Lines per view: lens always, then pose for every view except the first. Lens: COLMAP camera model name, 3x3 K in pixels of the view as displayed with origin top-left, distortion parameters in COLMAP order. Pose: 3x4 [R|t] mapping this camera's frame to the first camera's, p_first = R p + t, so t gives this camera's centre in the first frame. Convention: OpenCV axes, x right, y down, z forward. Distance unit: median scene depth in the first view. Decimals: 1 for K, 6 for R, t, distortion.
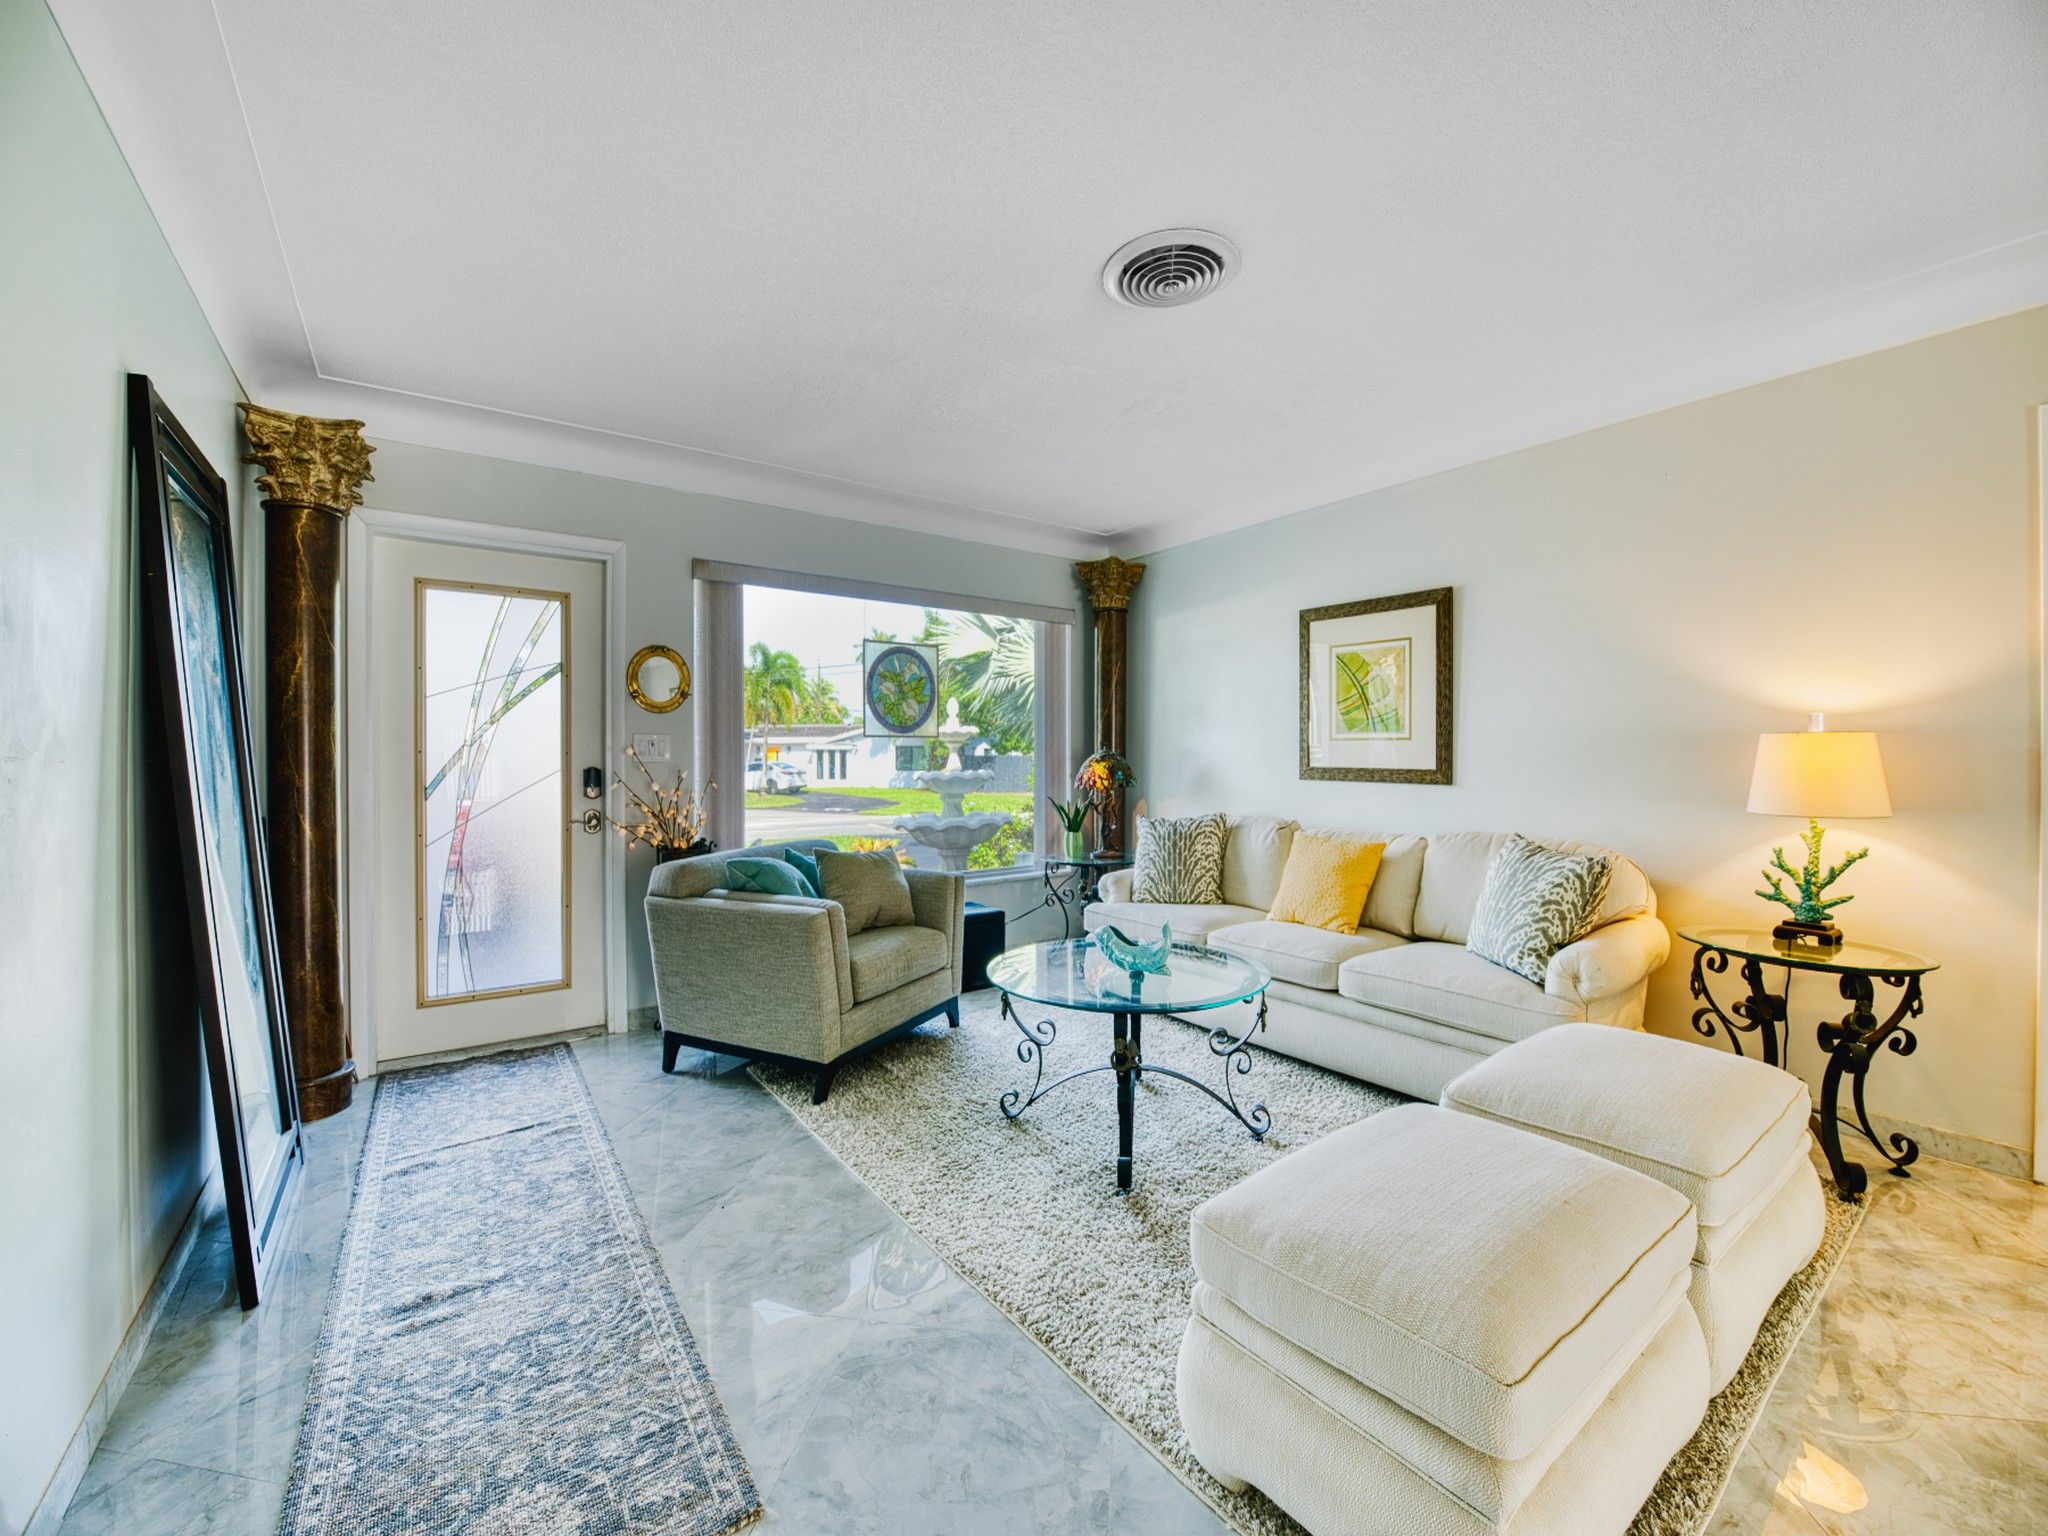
lens RADIAL K [[822.6, 0, 1025.9], [0, 822.6, 758.6], [0, 0, 1]] dist [-0.026769, 0.002431]
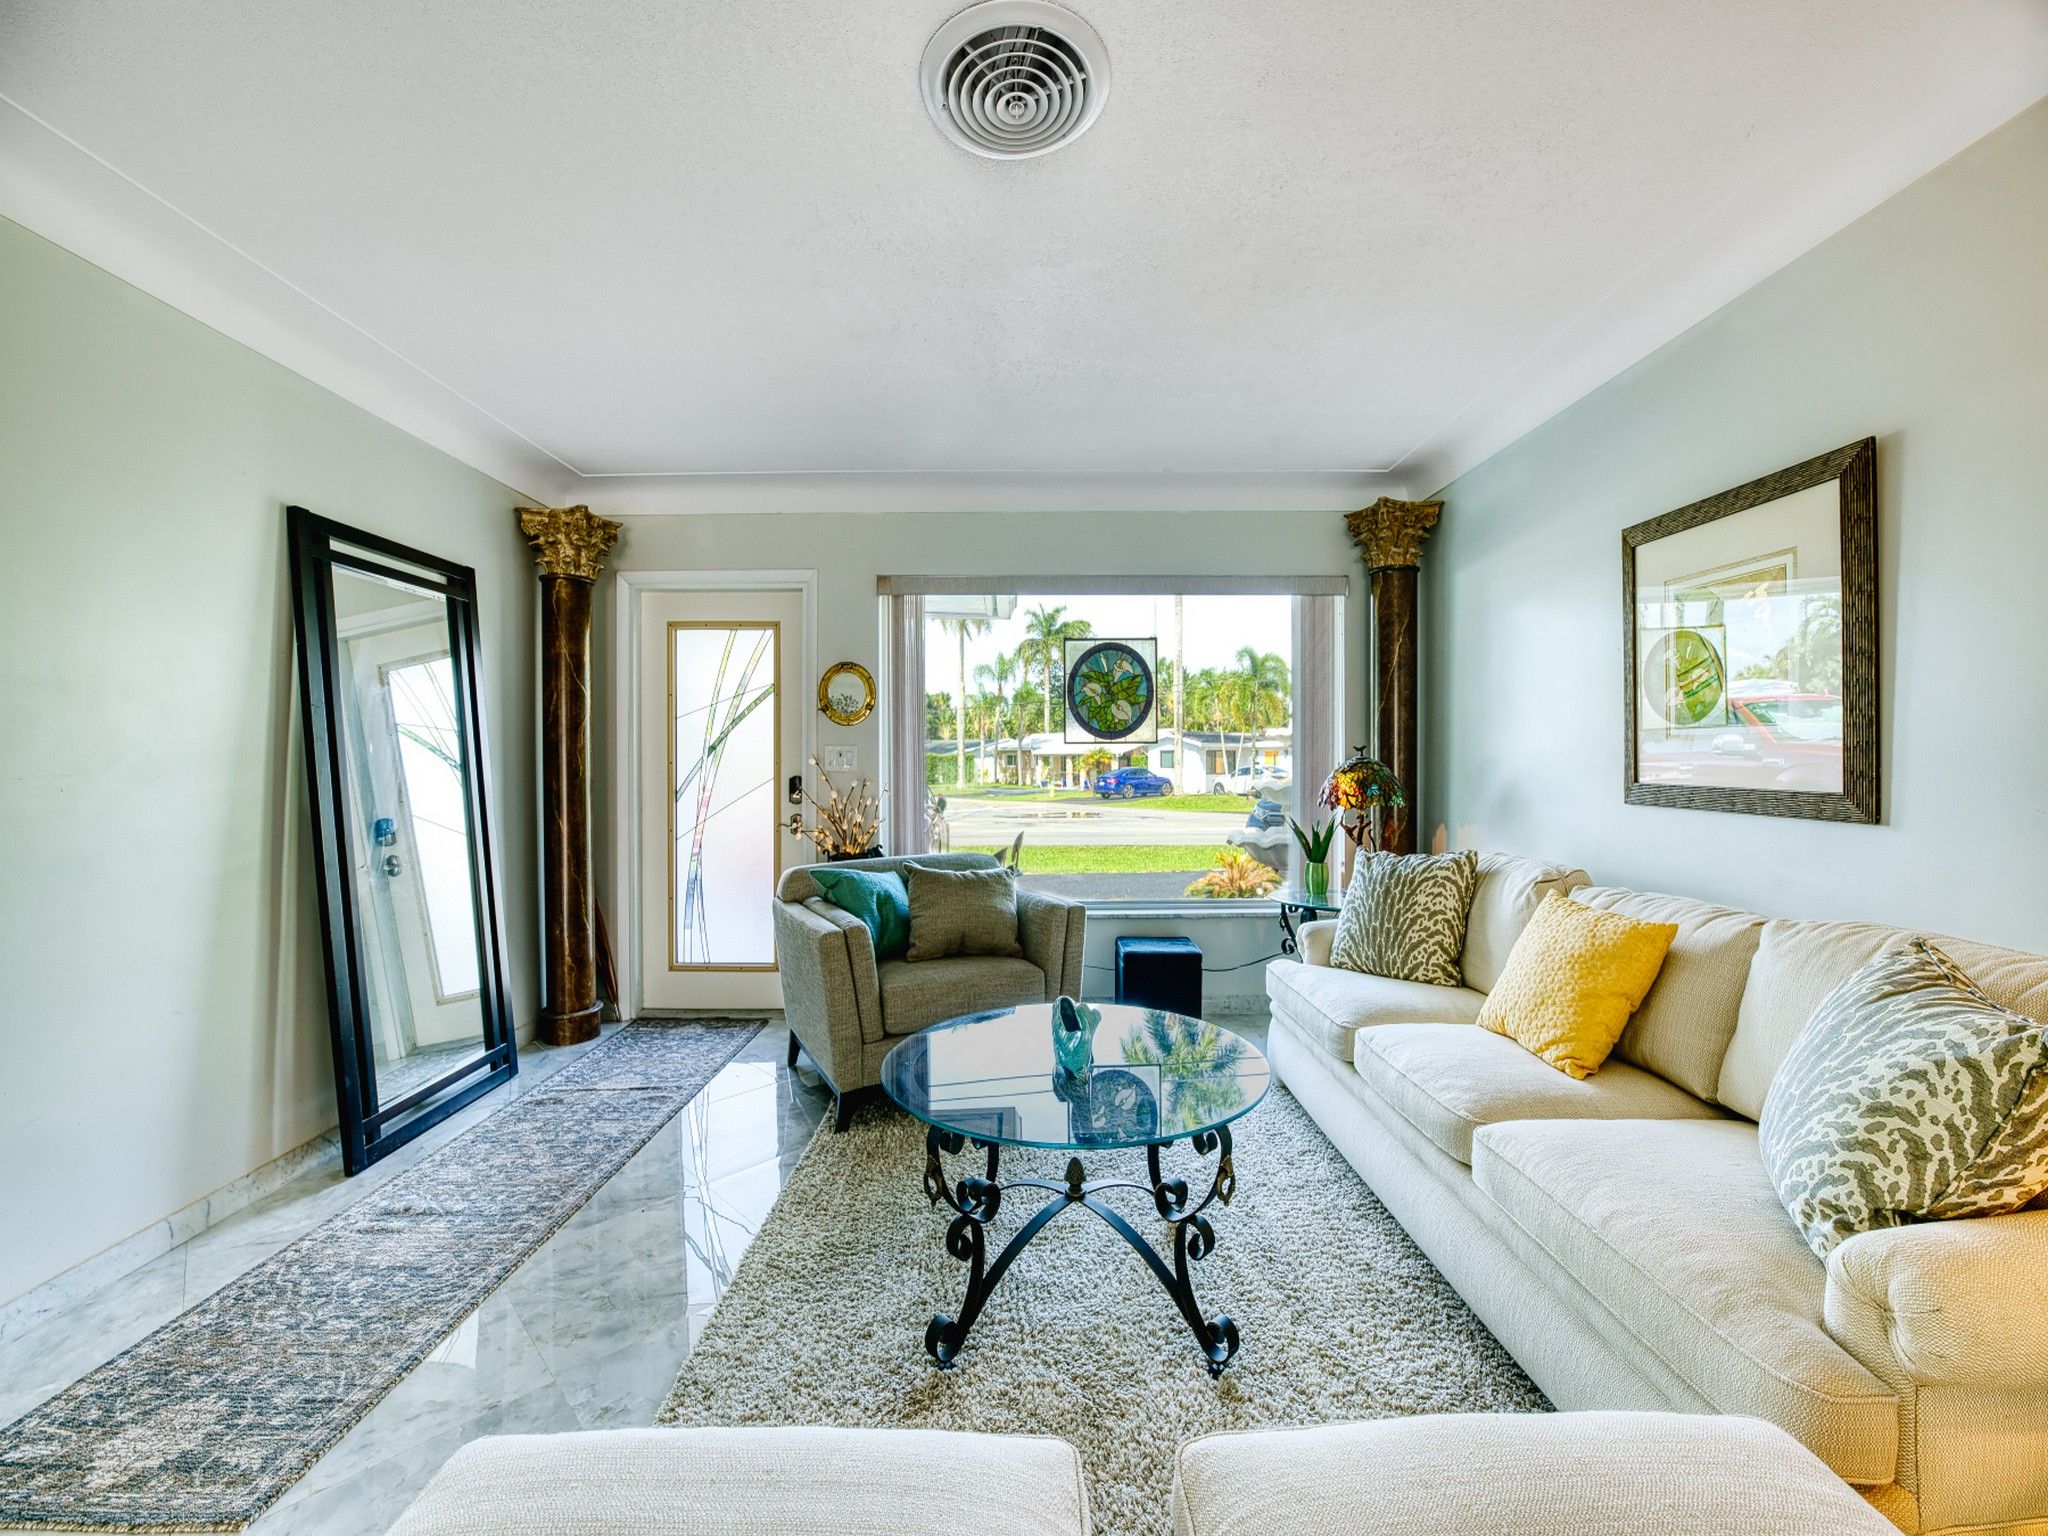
lens RADIAL K [[822.6, 0, 1025.9], [0, 822.6, 758.6], [0, 0, 1]] dist [-0.026769, 0.002431]
pose [[0.809902, -0.003778, -0.586553, 0.380763], [0.001519, 0.999989, -0.004343, -0.007492], [0.586563, 0.002626, 0.809899, 0.280147]]
